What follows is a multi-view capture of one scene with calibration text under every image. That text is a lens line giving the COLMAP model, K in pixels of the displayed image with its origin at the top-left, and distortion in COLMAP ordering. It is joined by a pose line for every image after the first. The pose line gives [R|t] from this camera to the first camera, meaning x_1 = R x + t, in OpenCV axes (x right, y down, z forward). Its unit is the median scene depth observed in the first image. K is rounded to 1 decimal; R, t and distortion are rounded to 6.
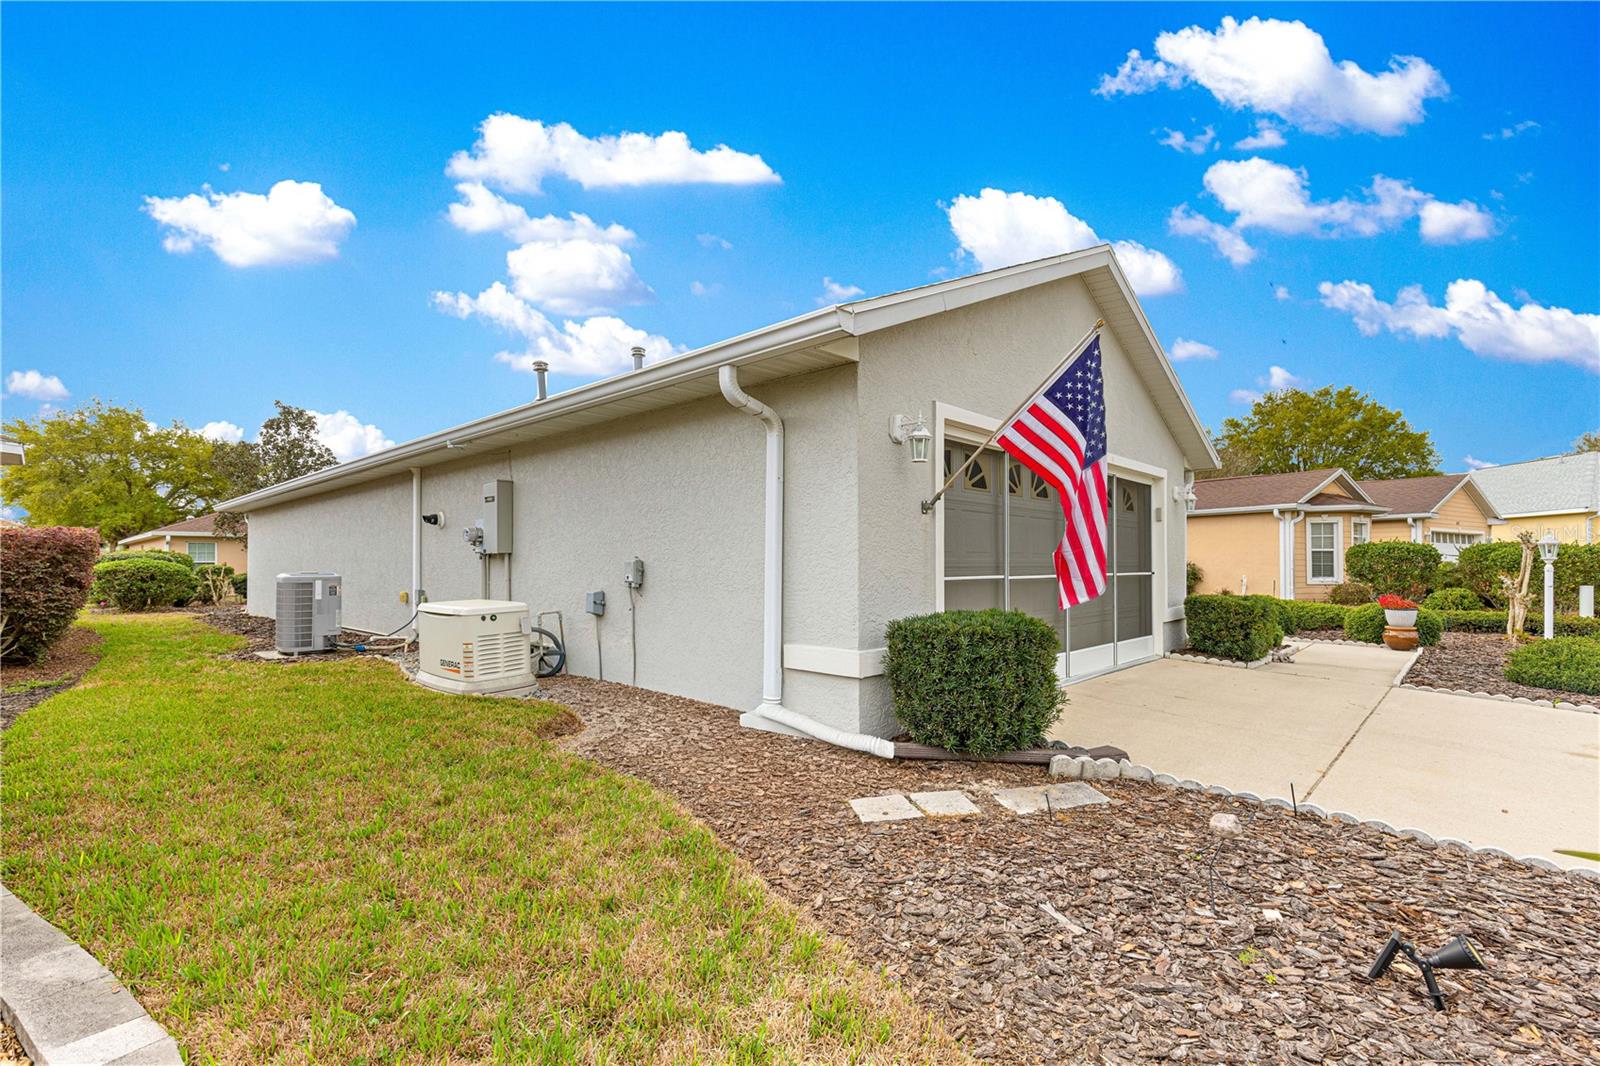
lens RADIAL K [[733.4, 0, 800.8], [0, 733.4, 545.4], [0, 0, 1]] dist [0.001830, 0.000151]
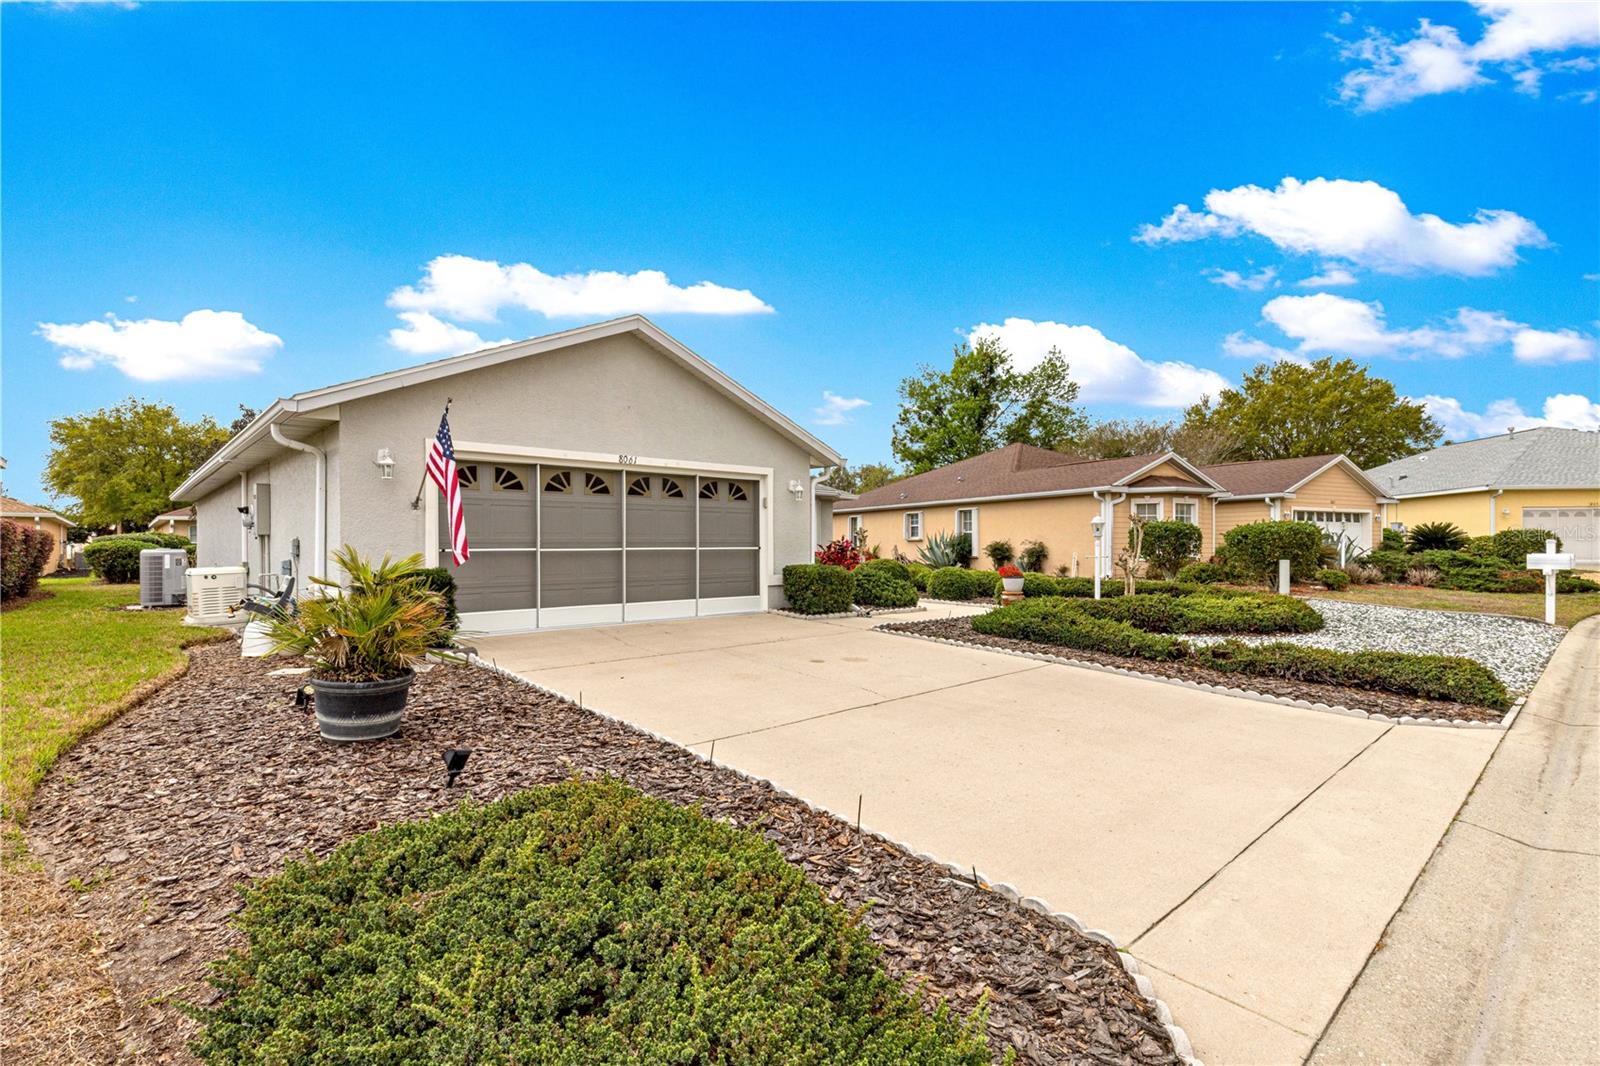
lens RADIAL K [[760.5, 0, 799.4], [0, 760.5, 532.3], [0, 0, 1]] dist [0.000358, 0.000138]
pose [[0.997035, -0.003704, -0.076858, 0.296318], [0.004395, 0.999951, 0.008828, -0.000765], [0.076822, -0.009140, 0.997003, -0.157039]]
